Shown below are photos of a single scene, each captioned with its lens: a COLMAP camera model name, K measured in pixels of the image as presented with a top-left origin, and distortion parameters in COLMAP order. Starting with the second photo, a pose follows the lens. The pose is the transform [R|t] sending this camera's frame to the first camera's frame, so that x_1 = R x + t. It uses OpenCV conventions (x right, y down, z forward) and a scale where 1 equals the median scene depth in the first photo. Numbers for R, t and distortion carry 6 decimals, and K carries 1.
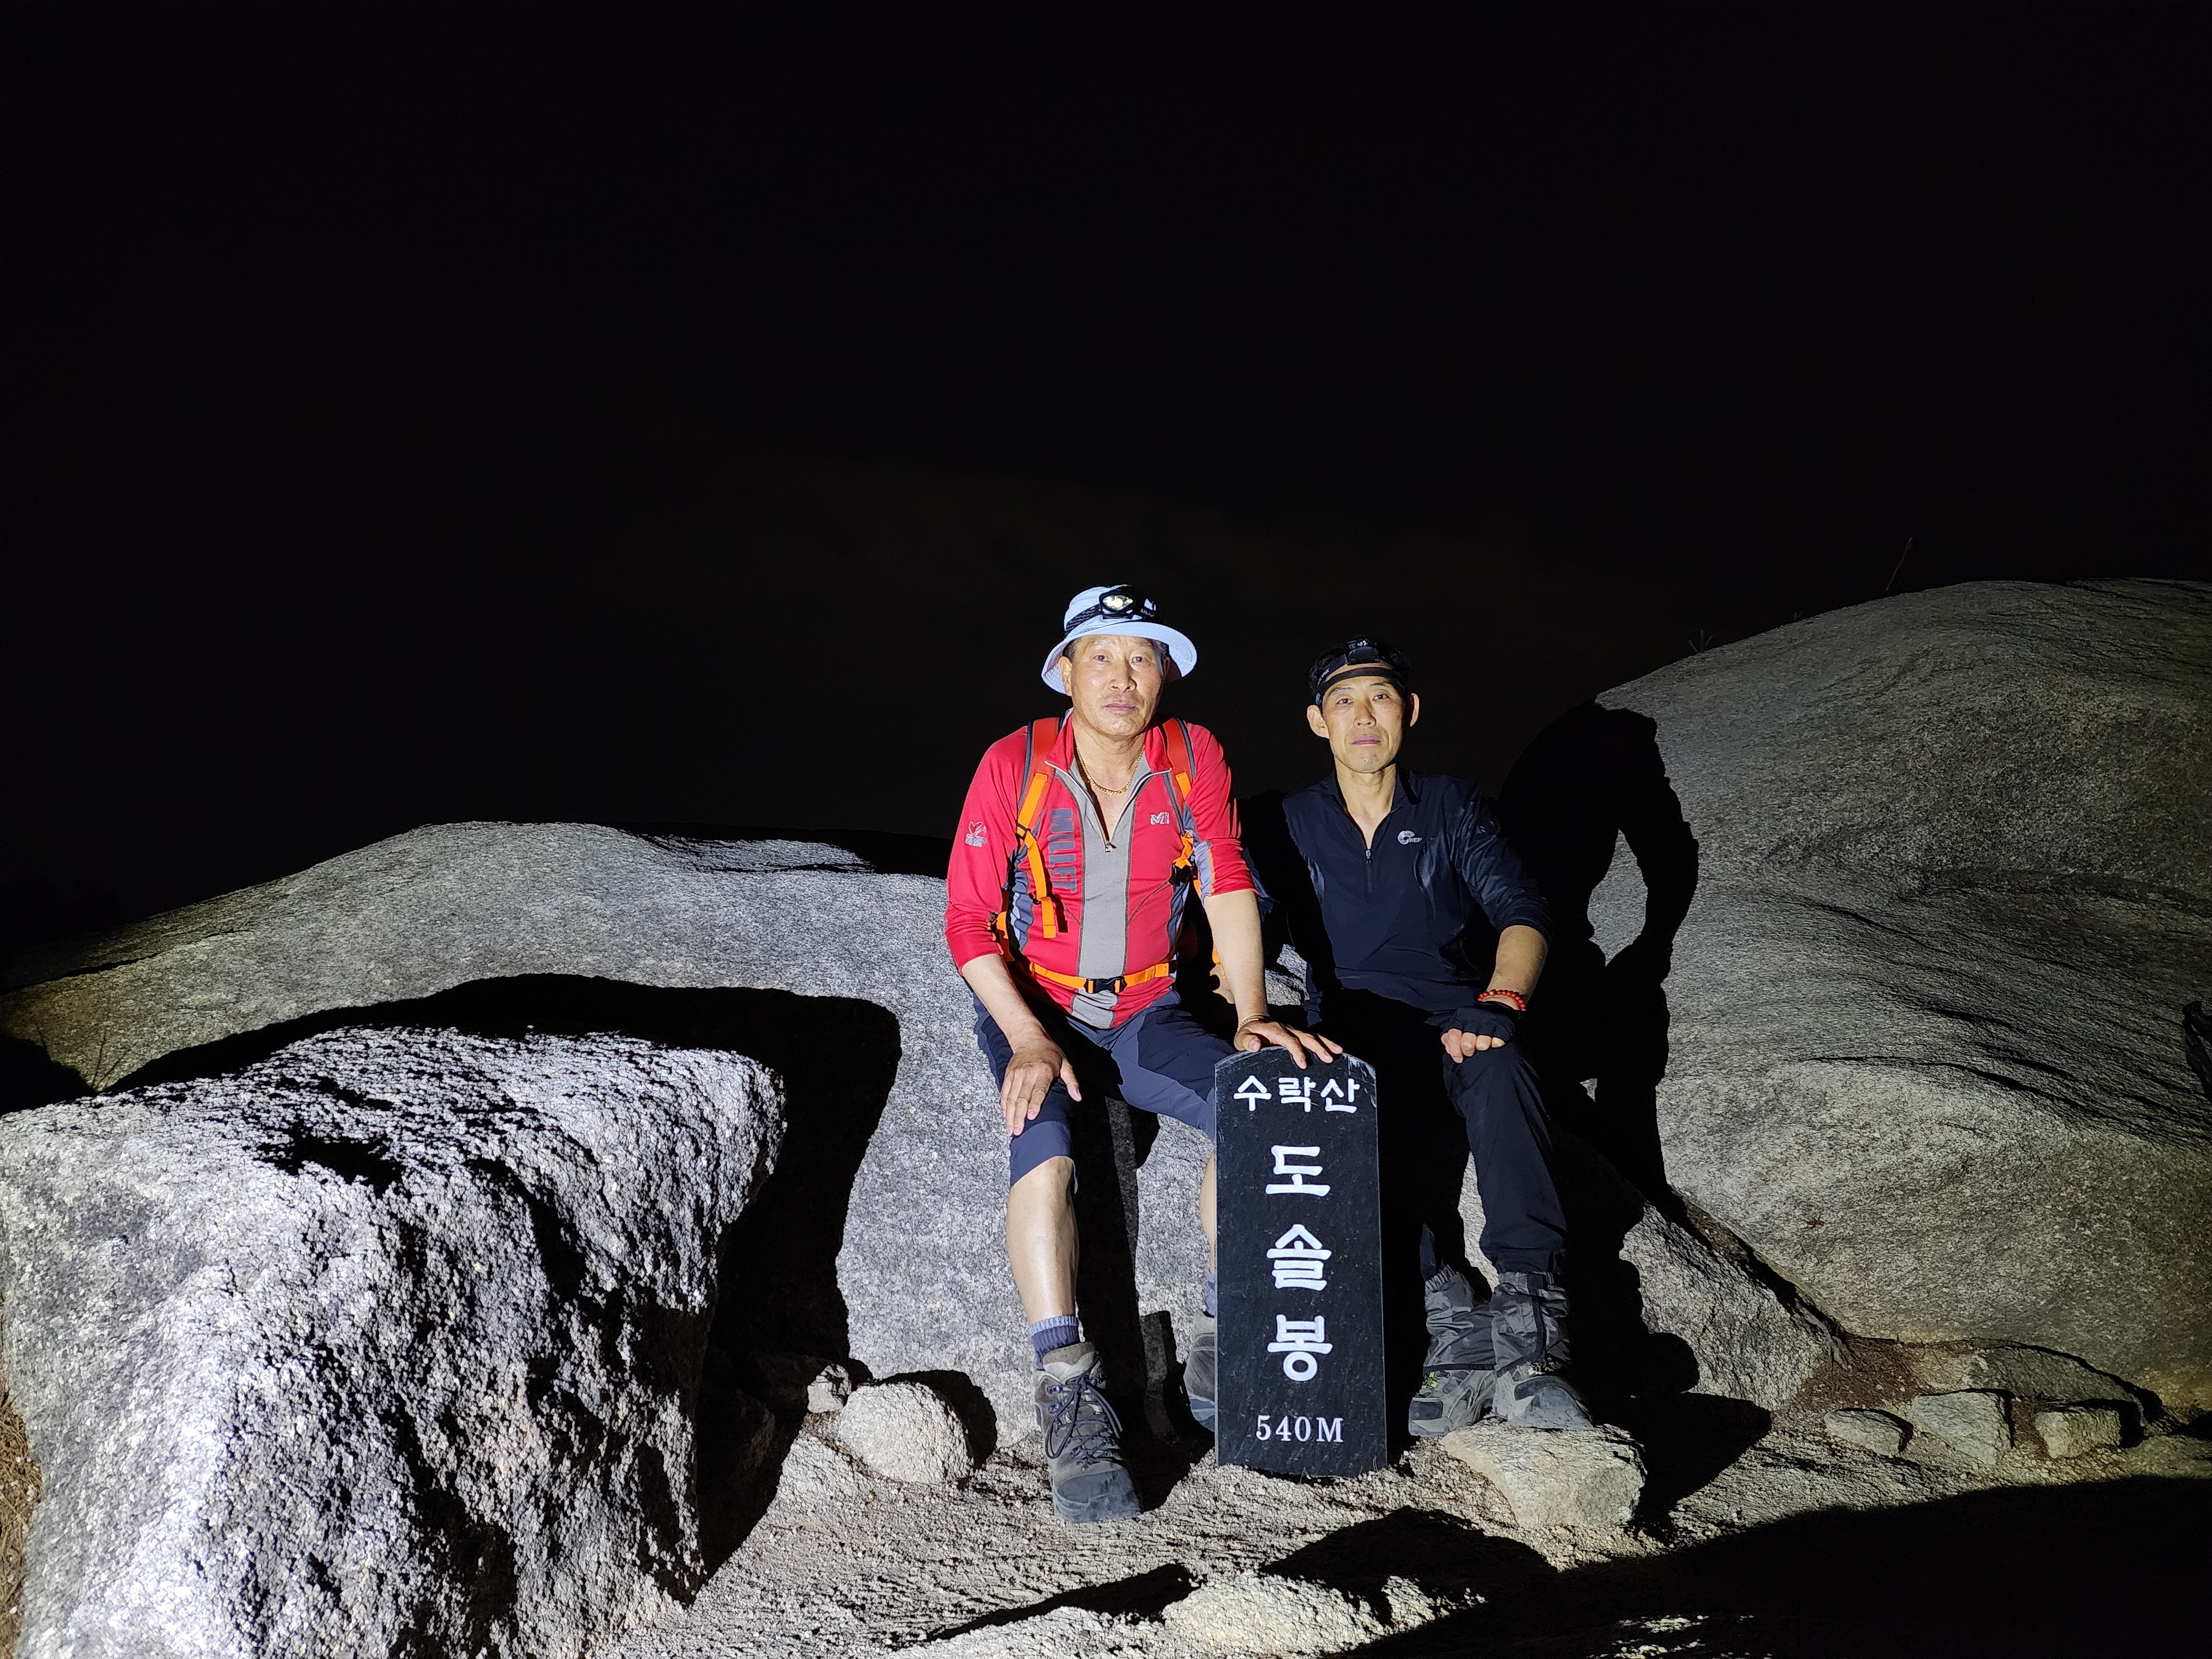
lens RADIAL K [[1478.4, 0, 1088.1], [0, 1478.4, 822.4], [0, 0, 1]] dist [0.086294, -0.081214]
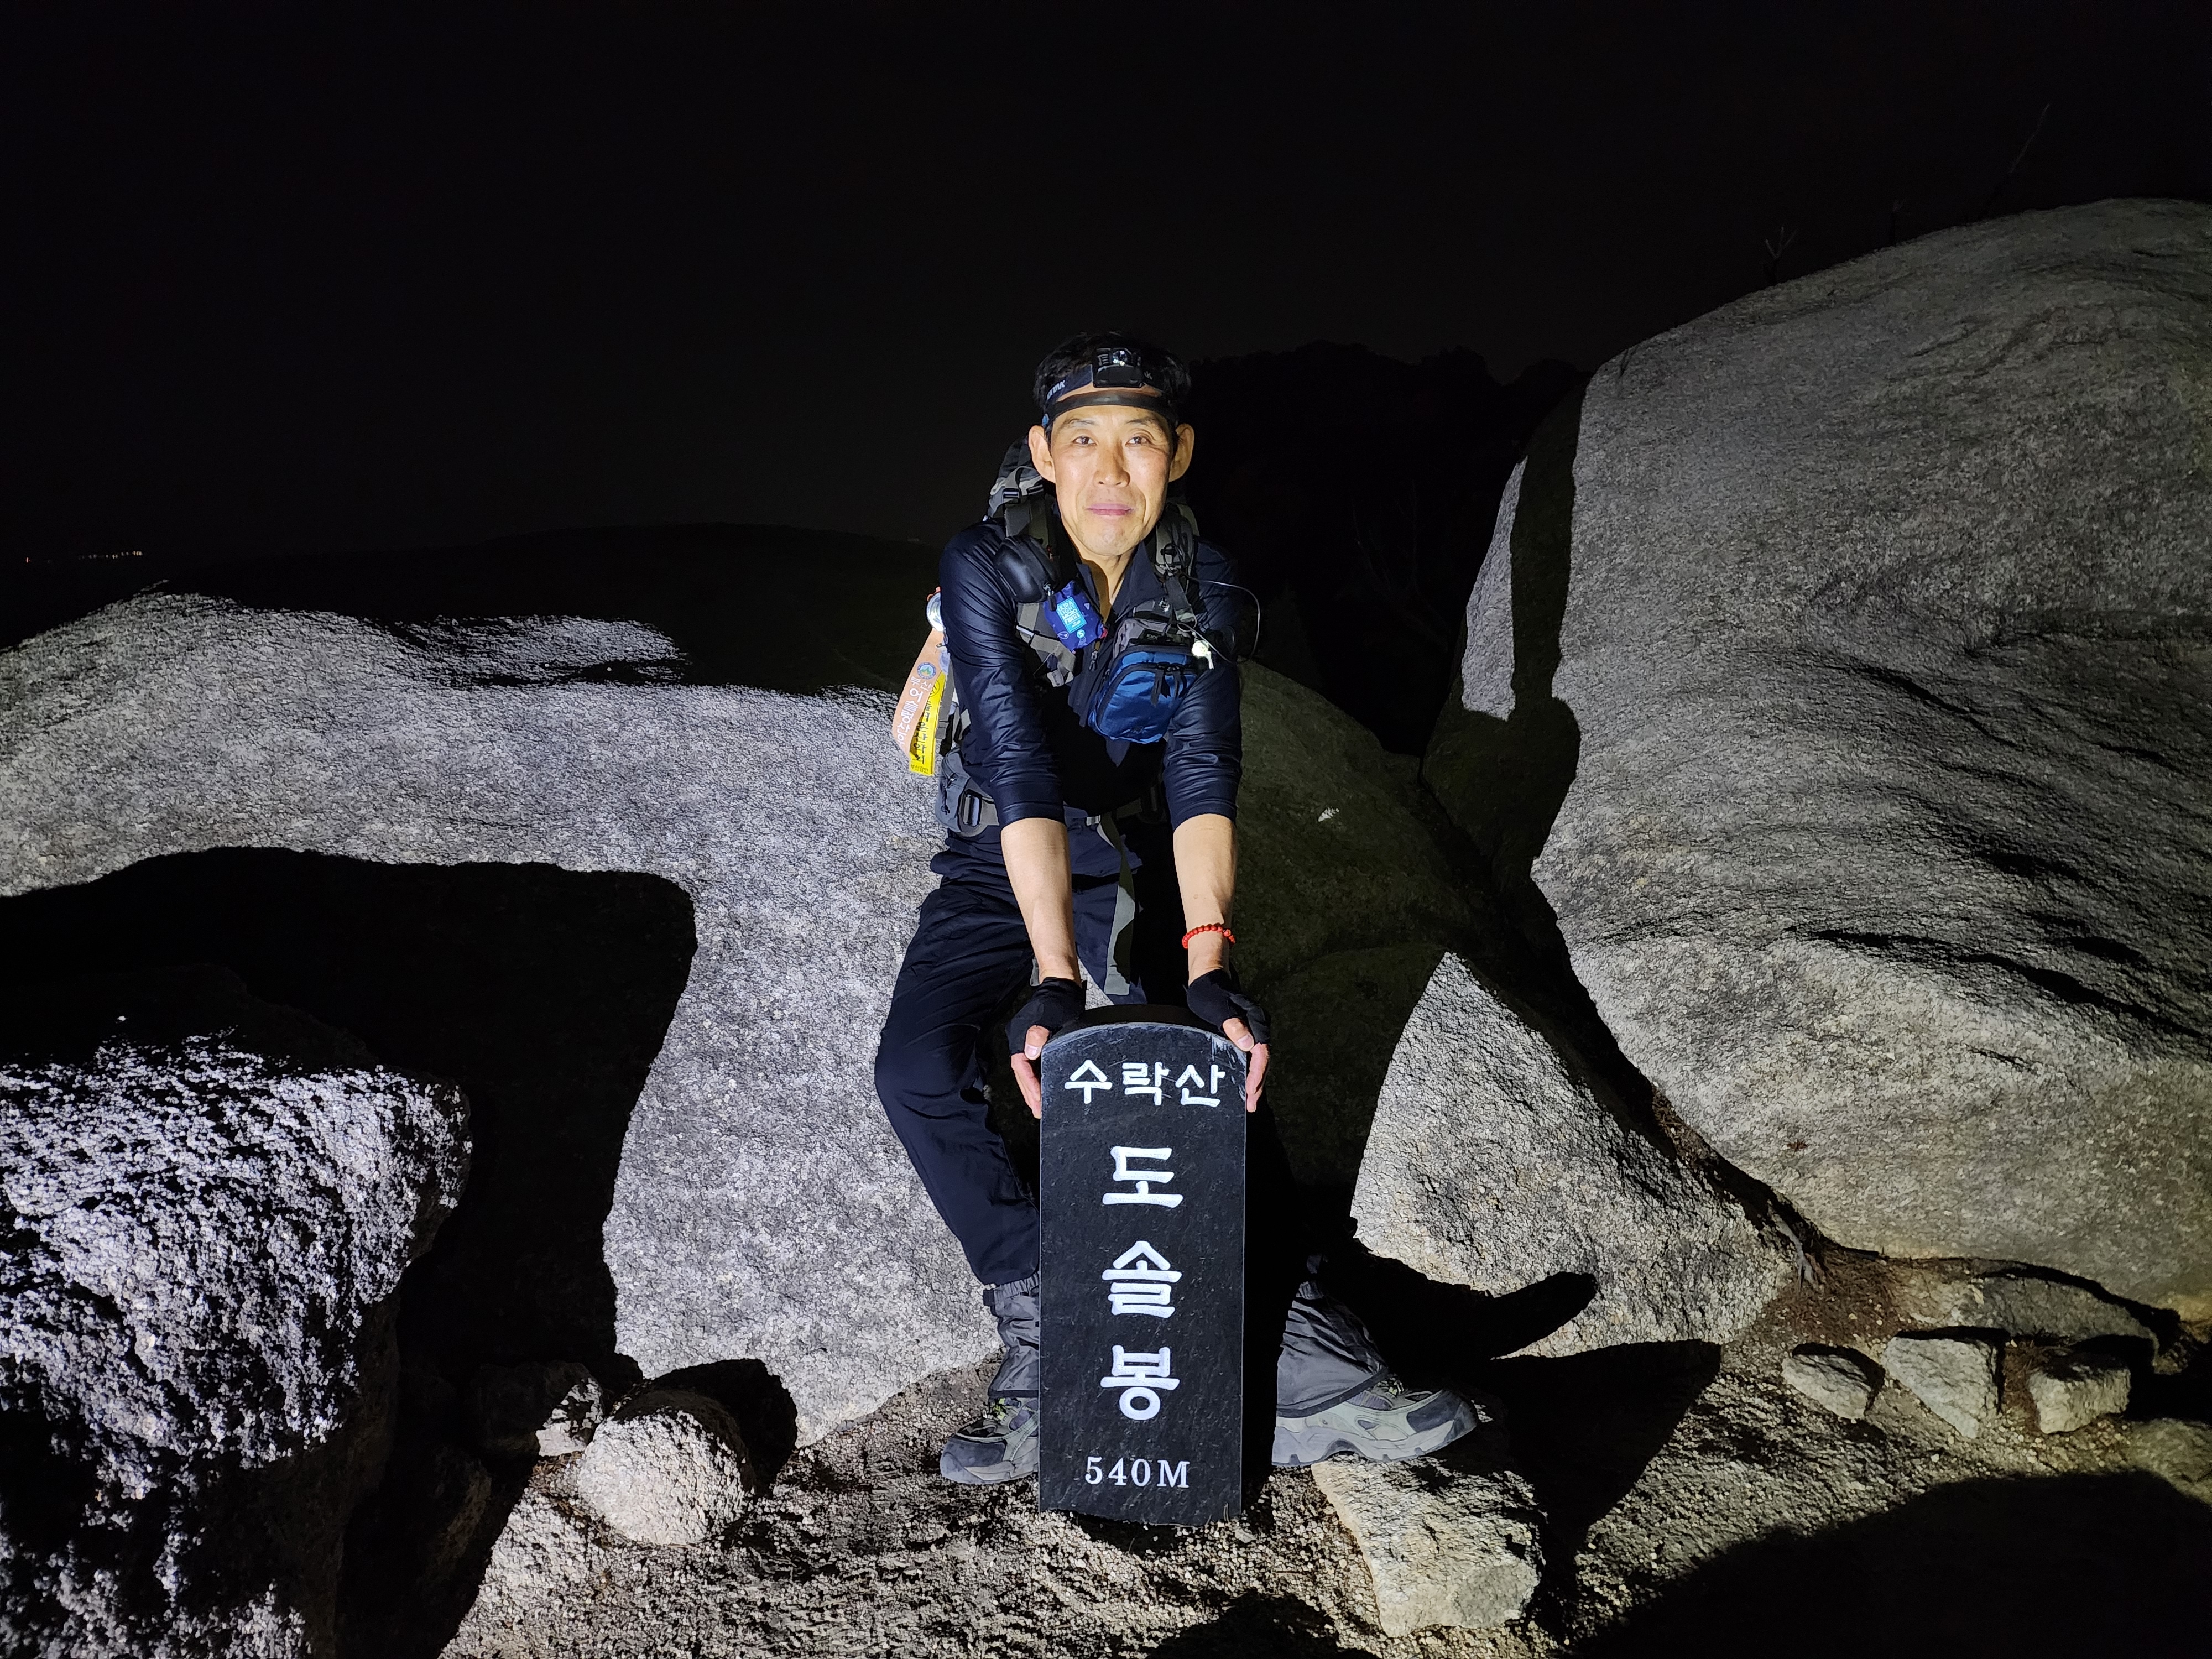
lens RADIAL K [[1488.9, 0, 1106.4], [0, 1488.9, 823.1], [0, 0, 1]] dist [0.083004, -0.081167]
pose [[0.999931, -0.004395, -0.010887, 0.117216], [0.007296, 0.959135, 0.282853, -0.151594], [0.009199, -0.282913, 0.959101, 0.263685]]
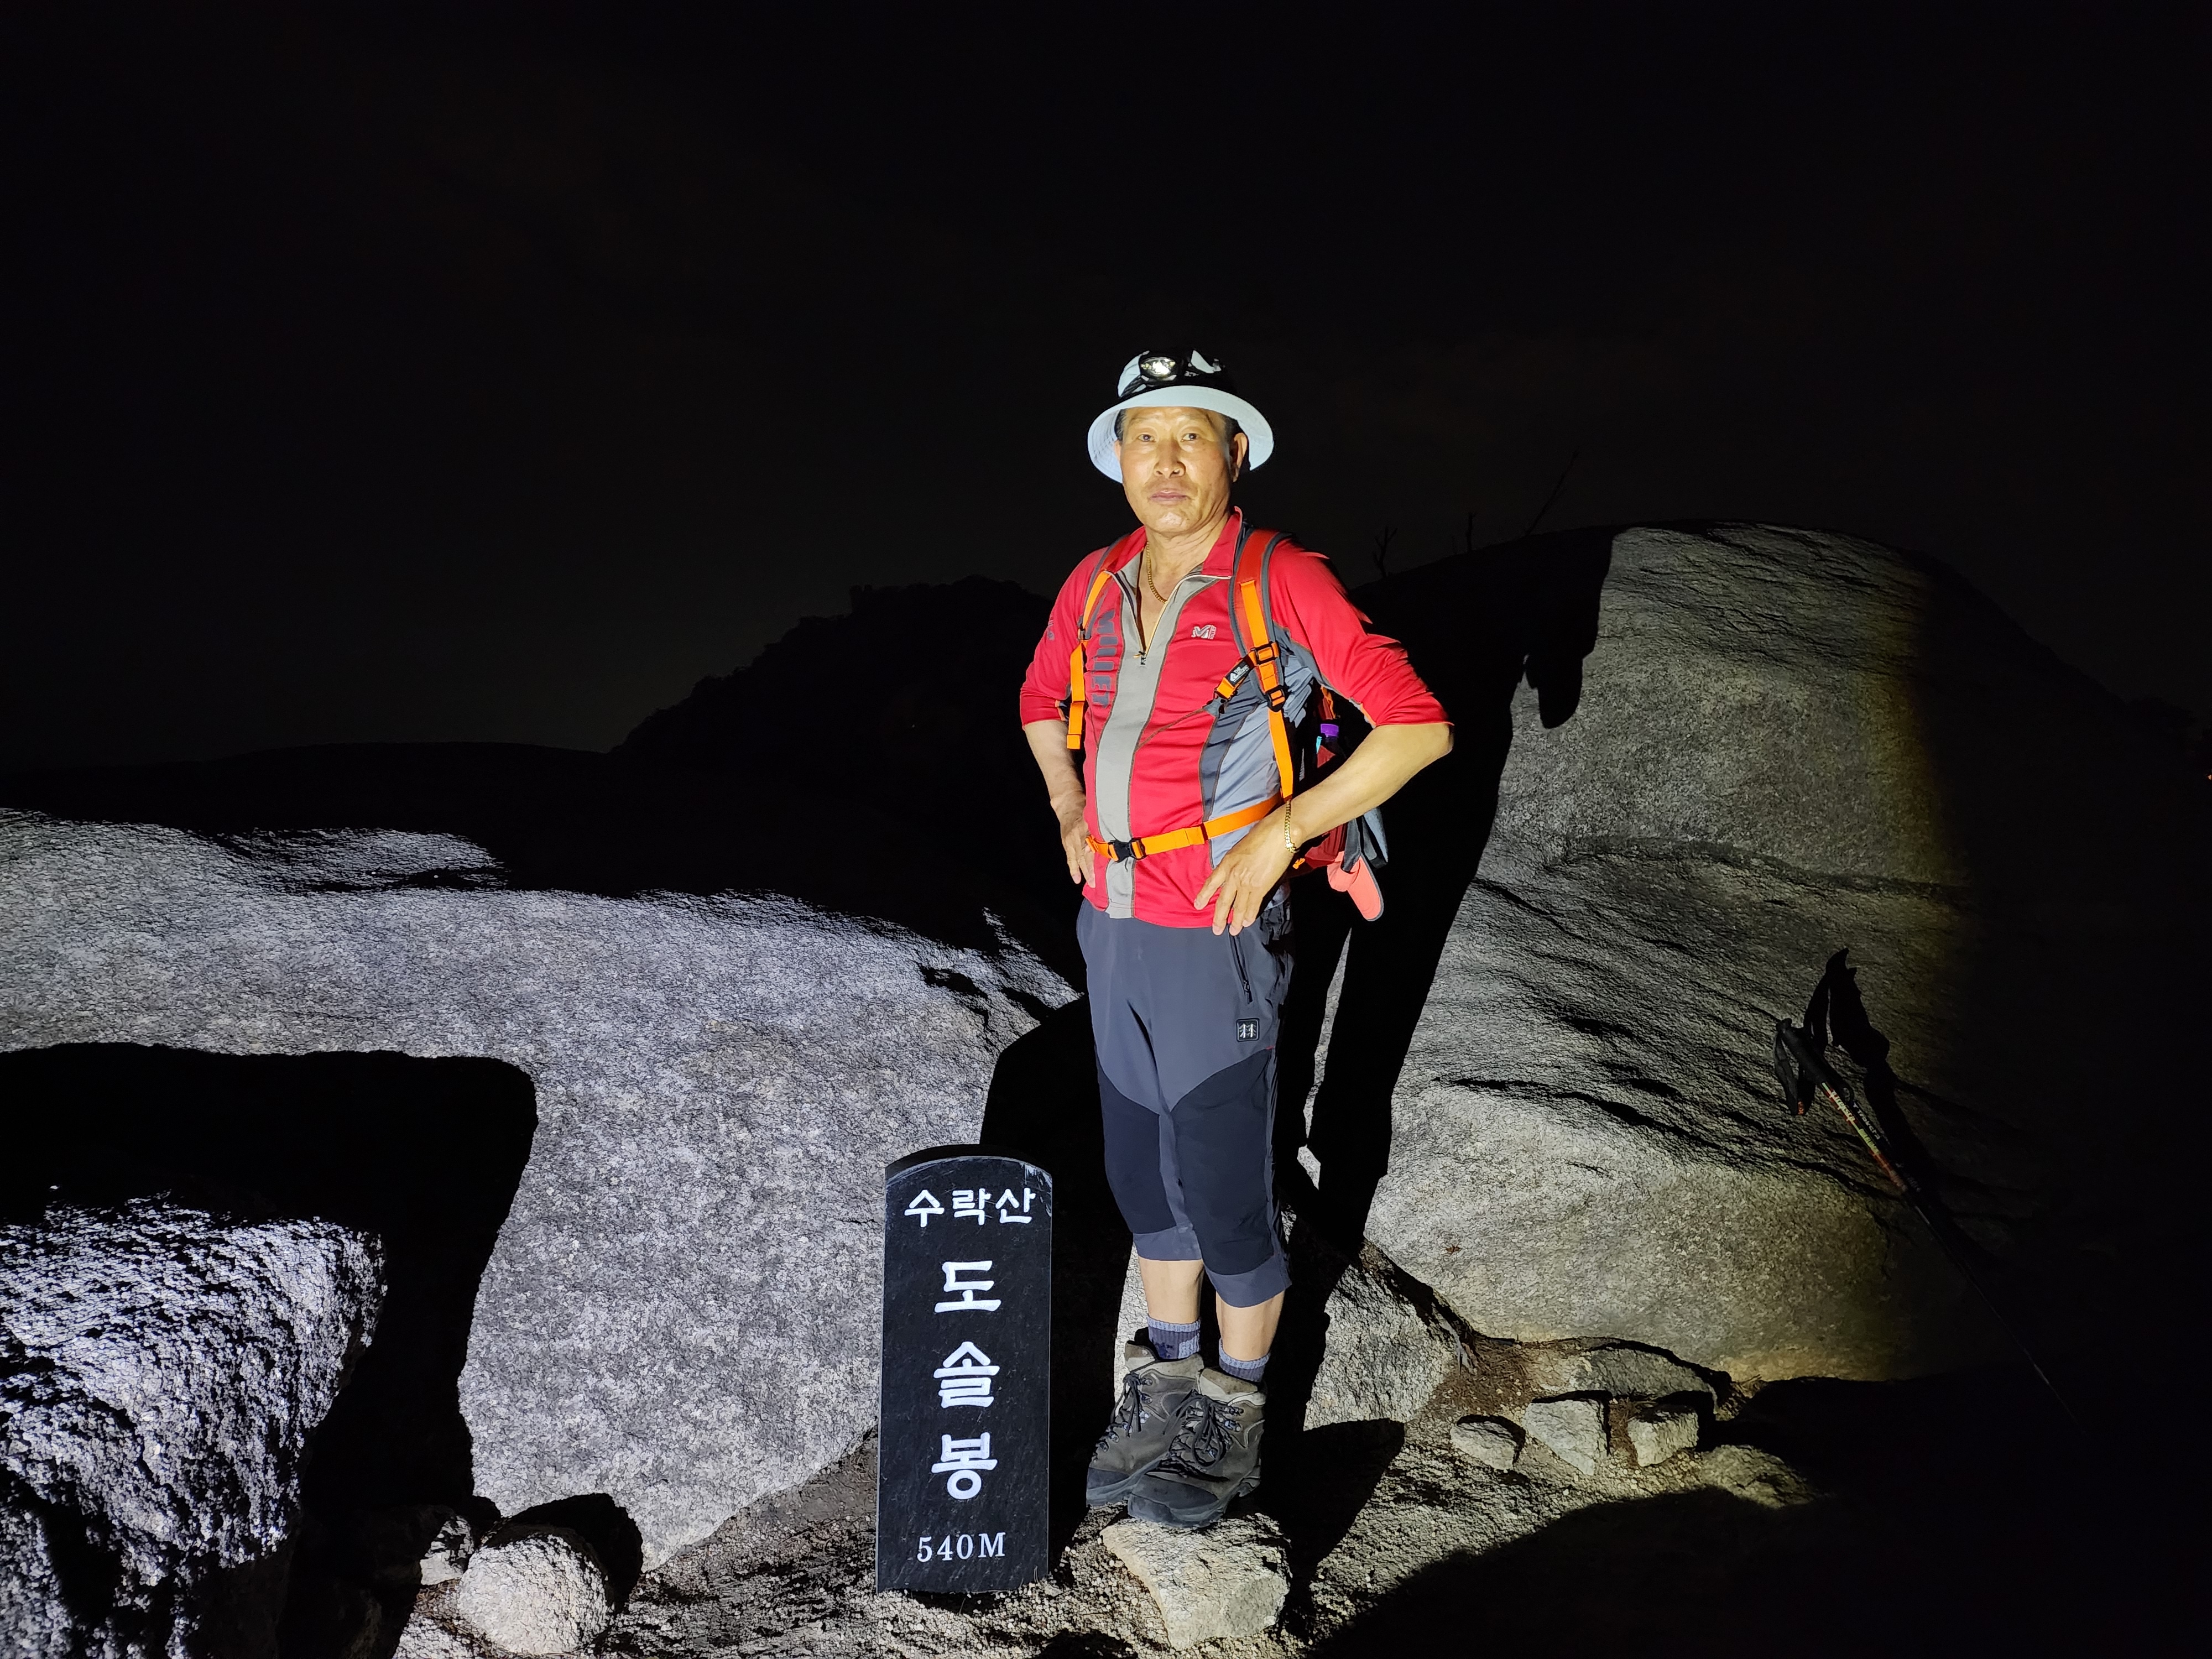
lens RADIAL K [[1485.4, 0, 1104.7], [0, 1485.4, 808.9], [0, 0, 1]] dist [0.080257, -0.076083]
pose [[0.977073, 0.006637, 0.212802, 0.016563], [-0.034934, 0.990966, 0.129487, -0.179893], [-0.210020, -0.133953, 0.968477, 0.075220]]
